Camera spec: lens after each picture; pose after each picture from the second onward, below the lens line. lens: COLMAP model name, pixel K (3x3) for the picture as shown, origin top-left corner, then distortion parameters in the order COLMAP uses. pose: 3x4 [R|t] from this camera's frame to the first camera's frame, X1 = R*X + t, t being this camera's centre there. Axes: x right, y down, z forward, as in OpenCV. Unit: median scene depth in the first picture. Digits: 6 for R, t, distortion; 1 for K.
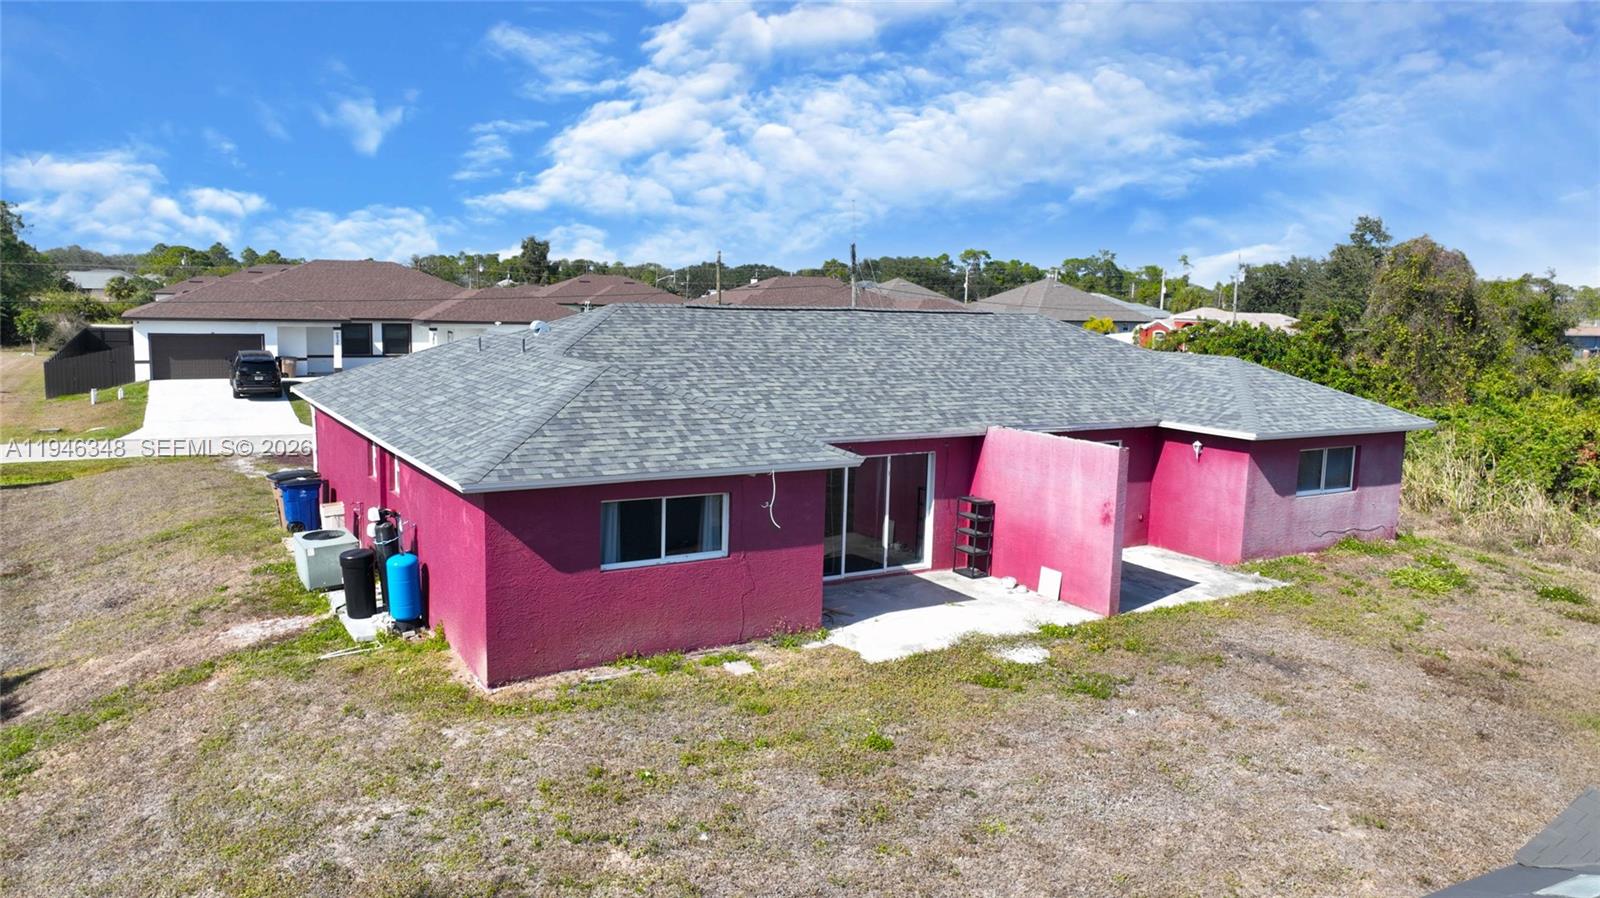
lens RADIAL K [[1118.8, 0, 791.7], [0, 1118.8, 446.4], [0, 0, 1]] dist [0.006485, 0.002916]
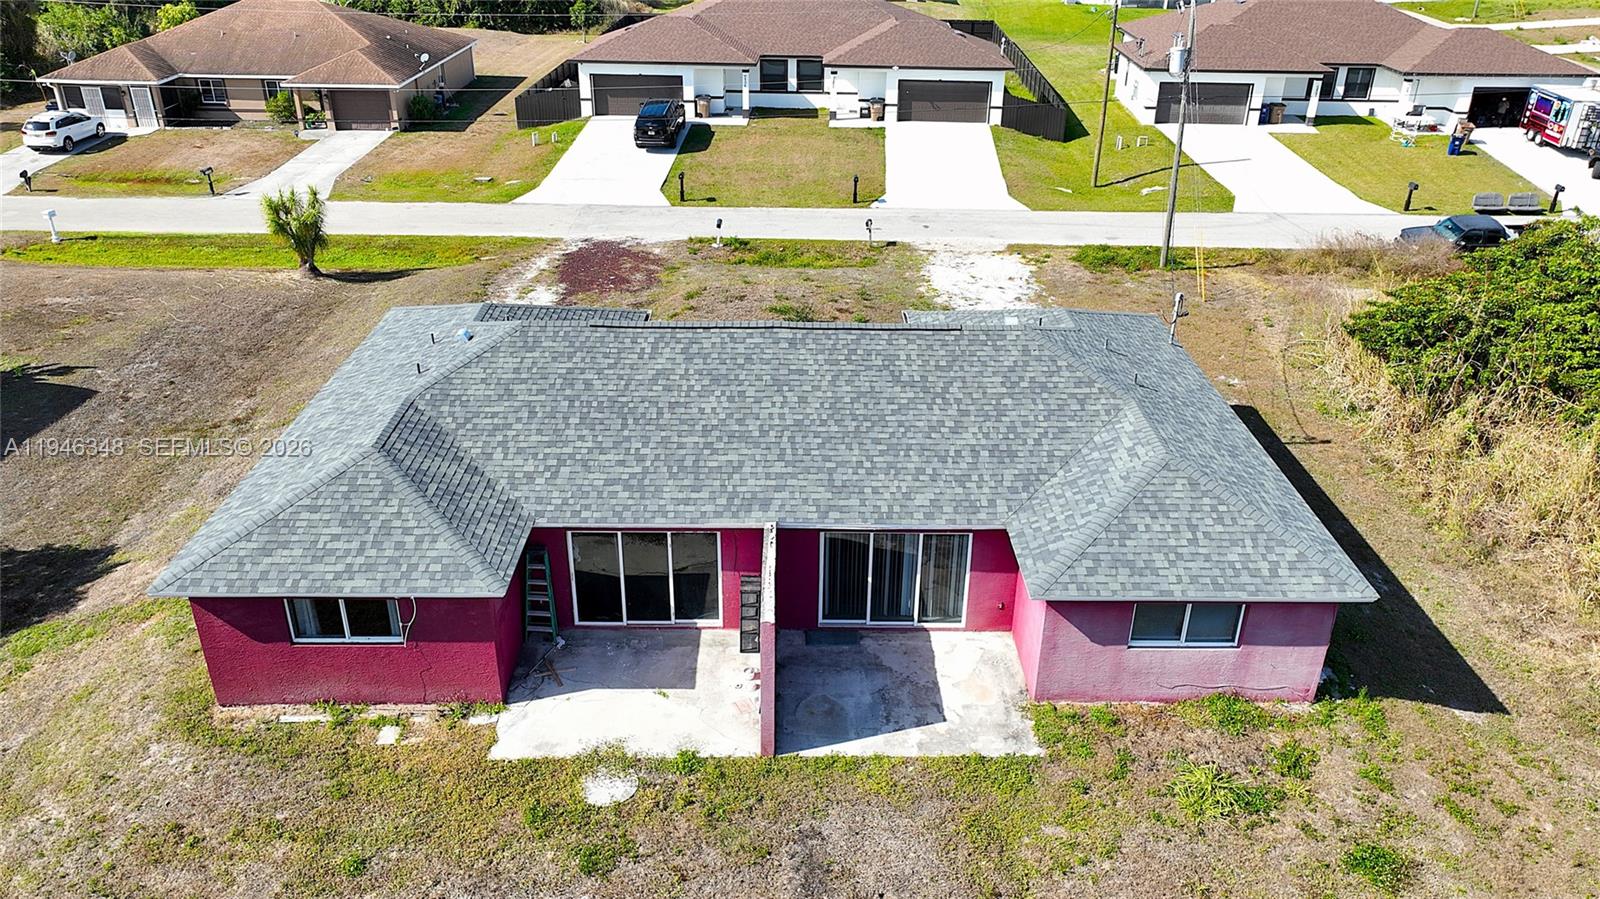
lens RADIAL K [[1118.8, 0, 791.7], [0, 1118.8, 446.9], [0, 0, 1]] dist [0.006485, 0.002916]
pose [[0.869056, 0.210041, -0.447910, 0.713762], [-0.060736, 0.943845, 0.324758, -0.462463], [0.490970, -0.255029, 0.833012, 0.210420]]
